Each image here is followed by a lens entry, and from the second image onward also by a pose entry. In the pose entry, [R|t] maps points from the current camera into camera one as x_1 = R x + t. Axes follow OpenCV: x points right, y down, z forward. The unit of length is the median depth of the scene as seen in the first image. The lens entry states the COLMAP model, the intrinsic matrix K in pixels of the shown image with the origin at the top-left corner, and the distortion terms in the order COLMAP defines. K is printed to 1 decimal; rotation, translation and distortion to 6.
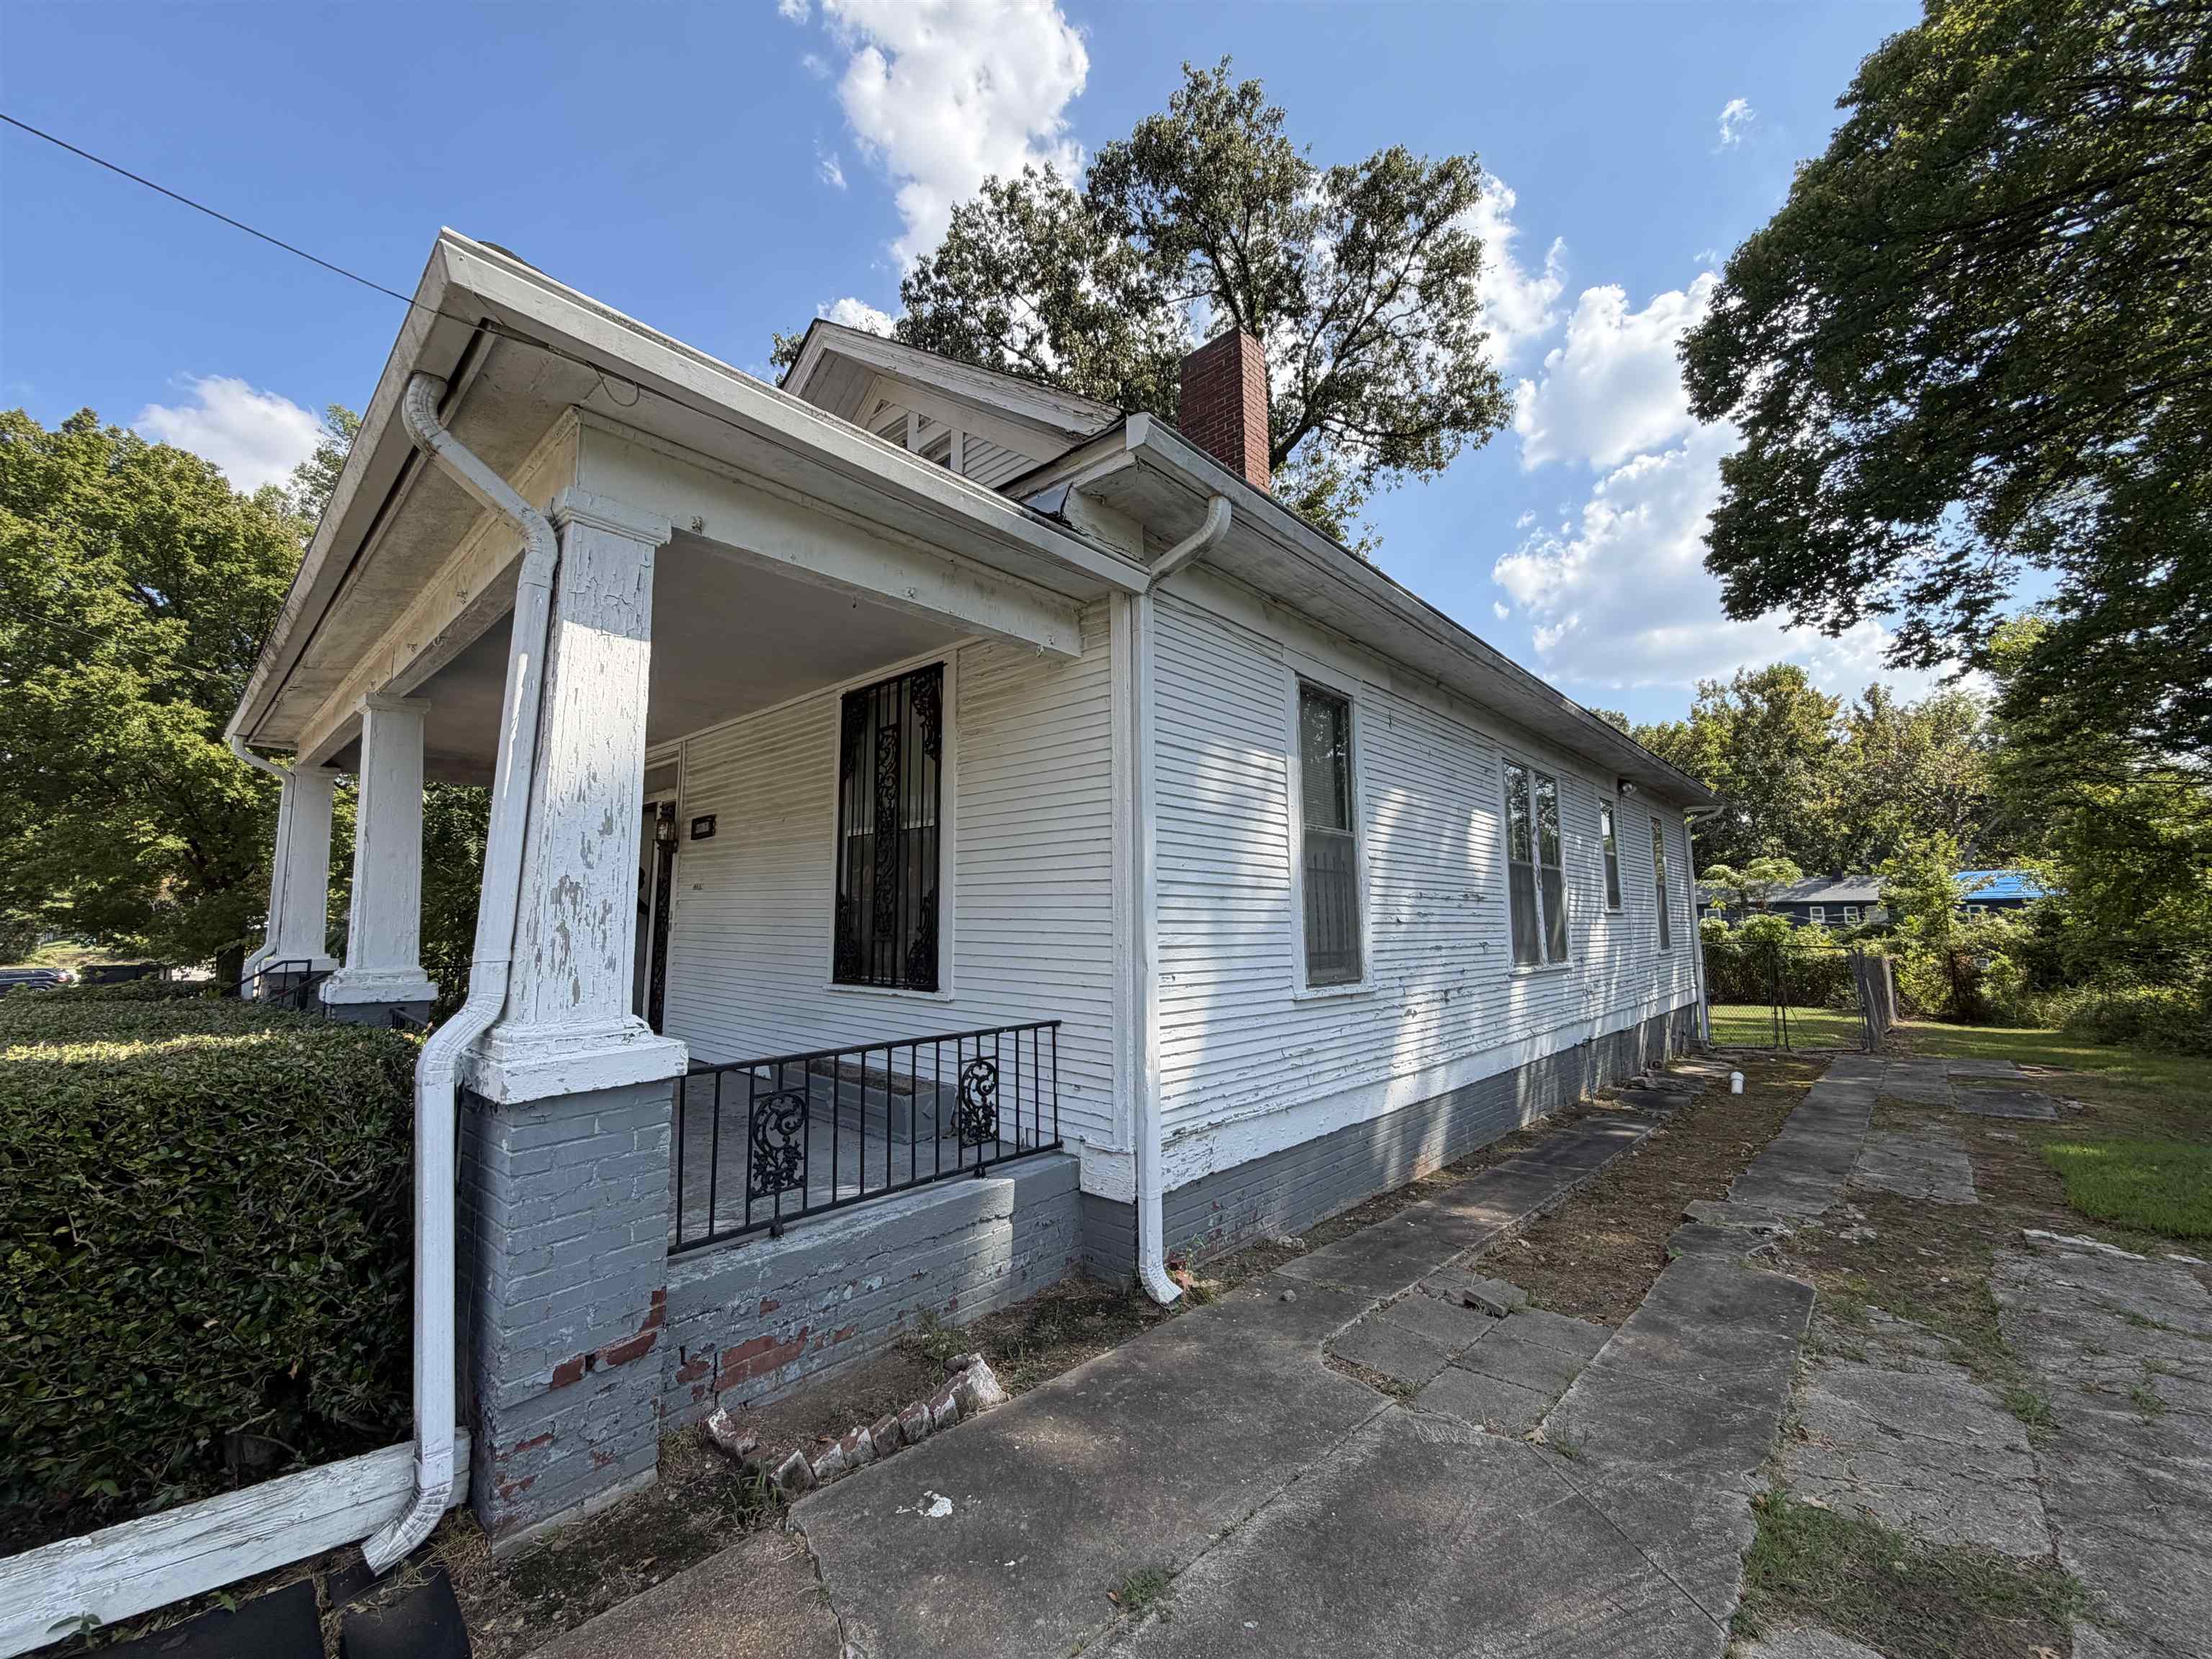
lens RADIAL K [[883.6, 0, 1117.9], [0, 883.6, 827.8], [0, 0, 1]] dist [-0.005853, 0.000409]
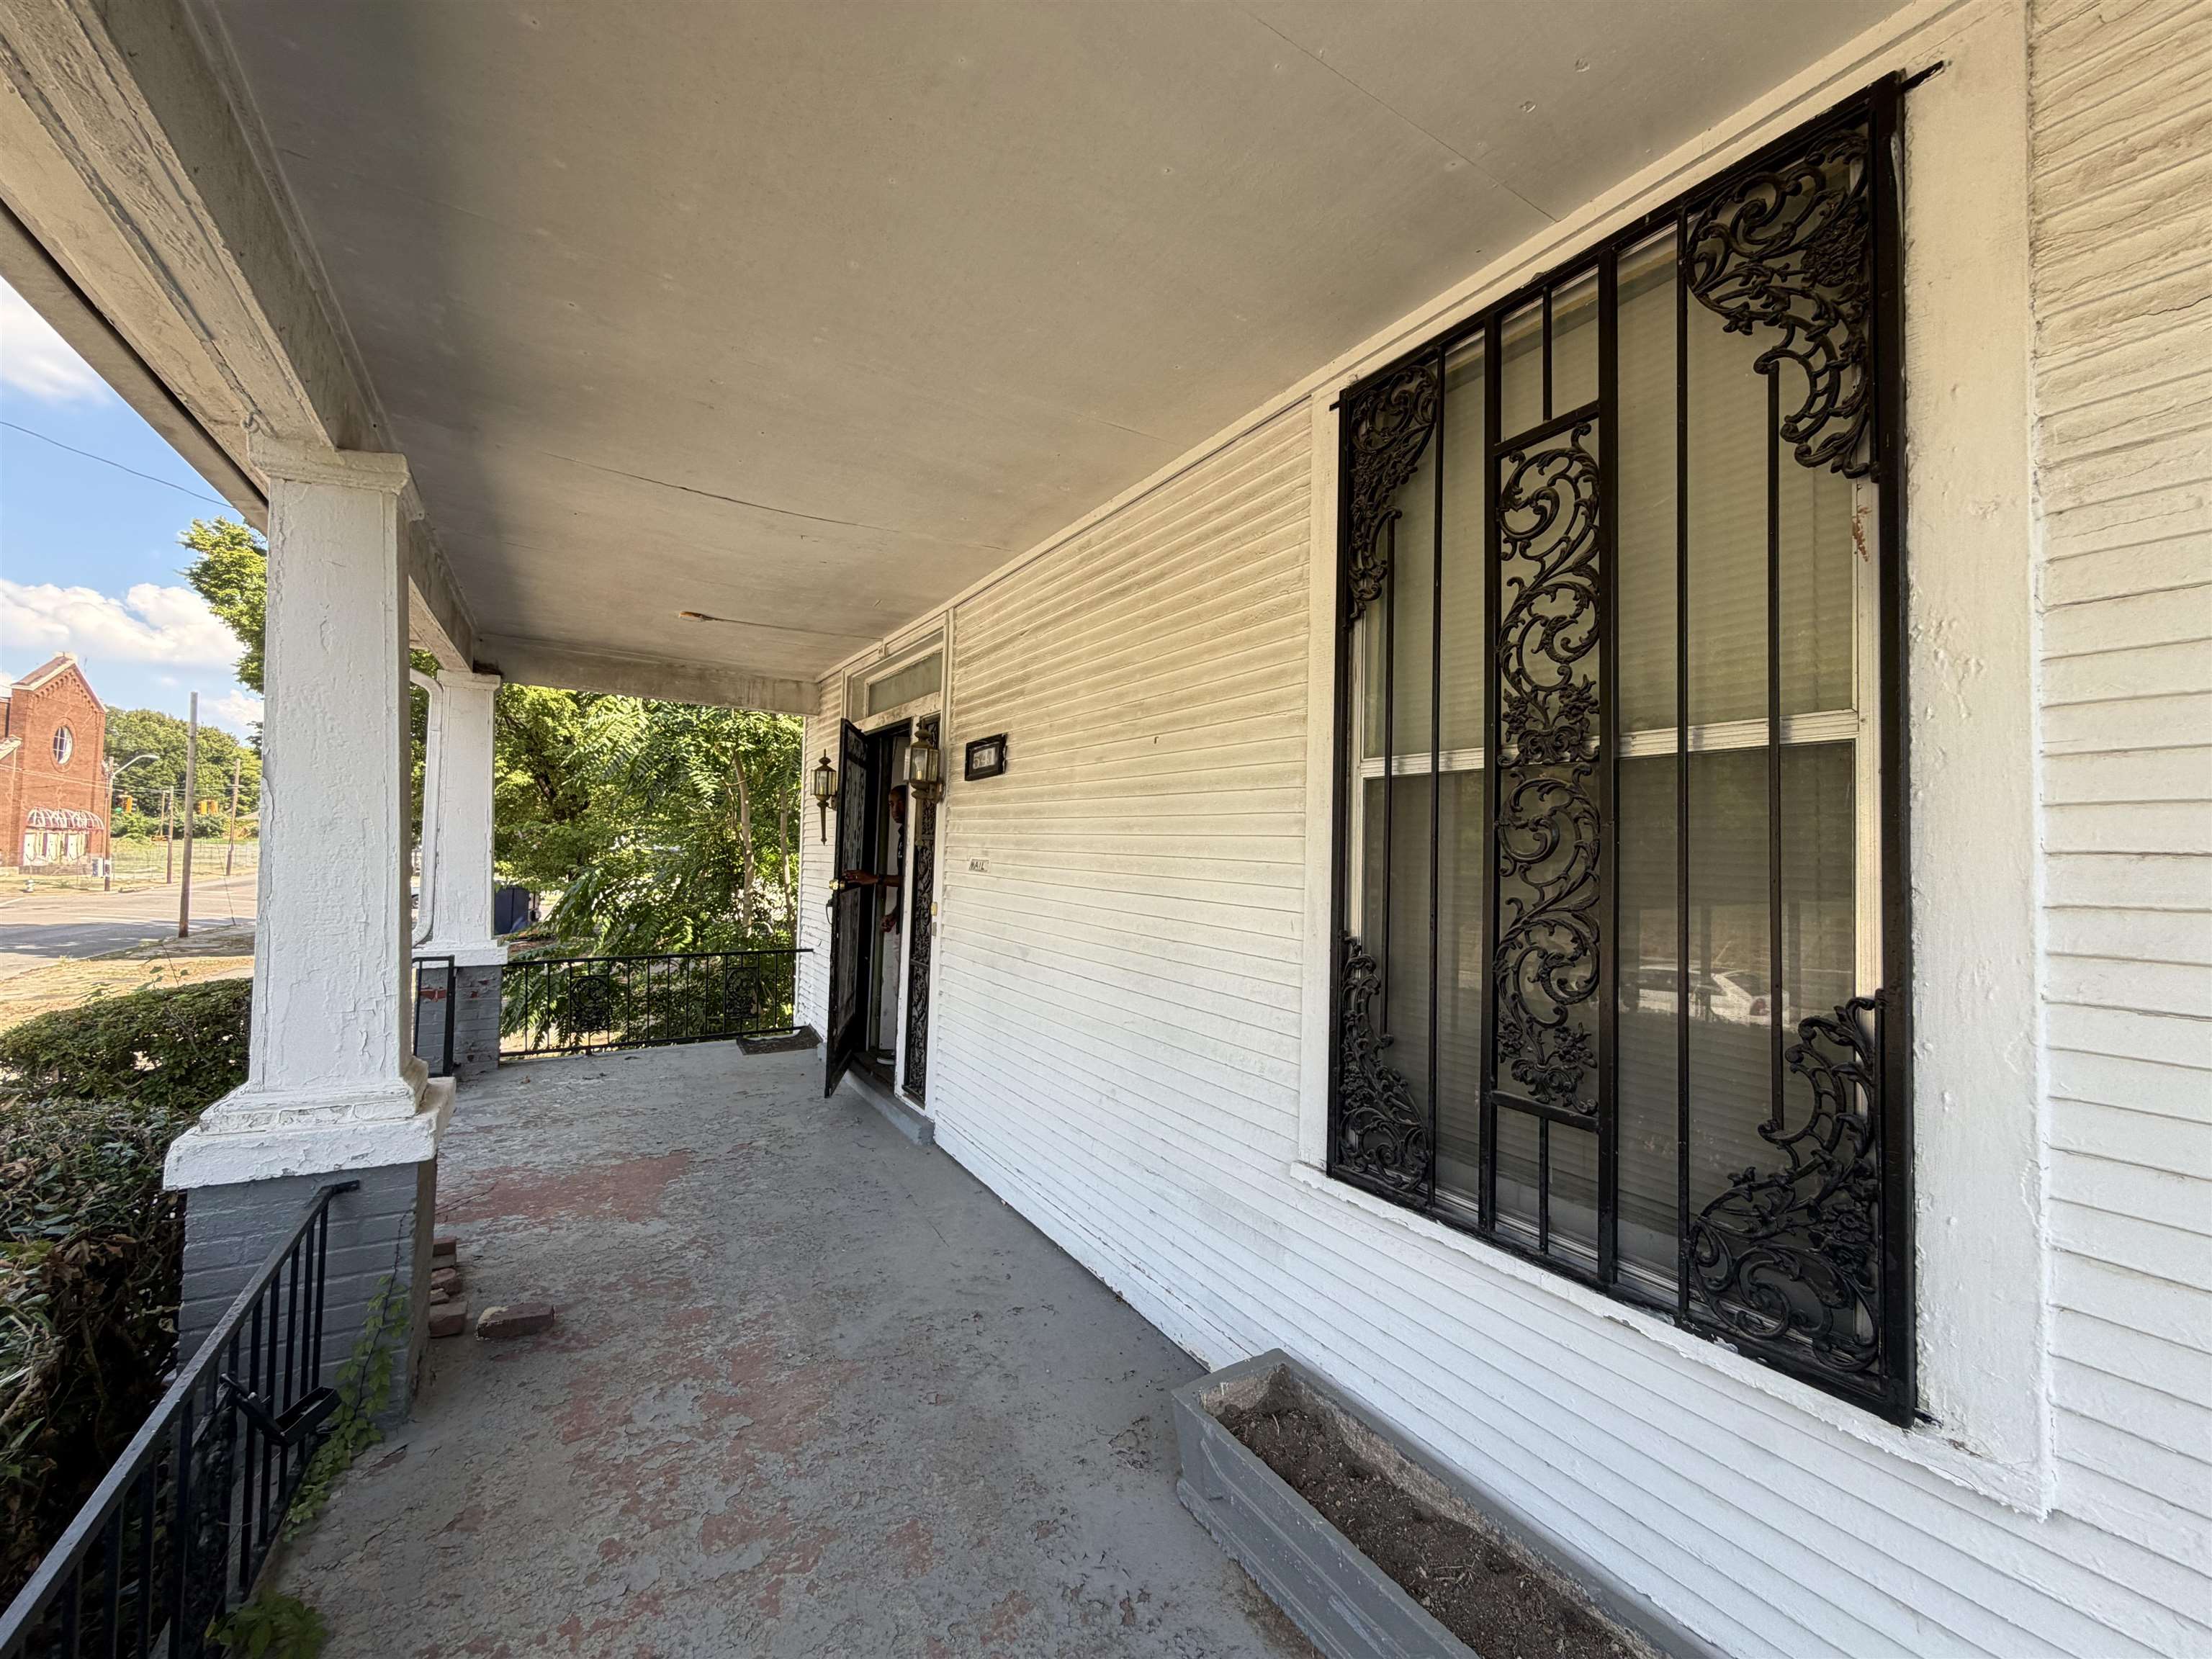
lens RADIAL K [[883.6, 0, 1109.1], [0, 883.6, 824.9], [0, 0, 1]] dist [-0.005853, 0.000409]
pose [[0.960616, 0.018251, -0.277280, -0.310459], [0.001009, 0.997605, 0.069159, 0.004021], [0.277879, -0.066715, 0.958297, 0.629336]]
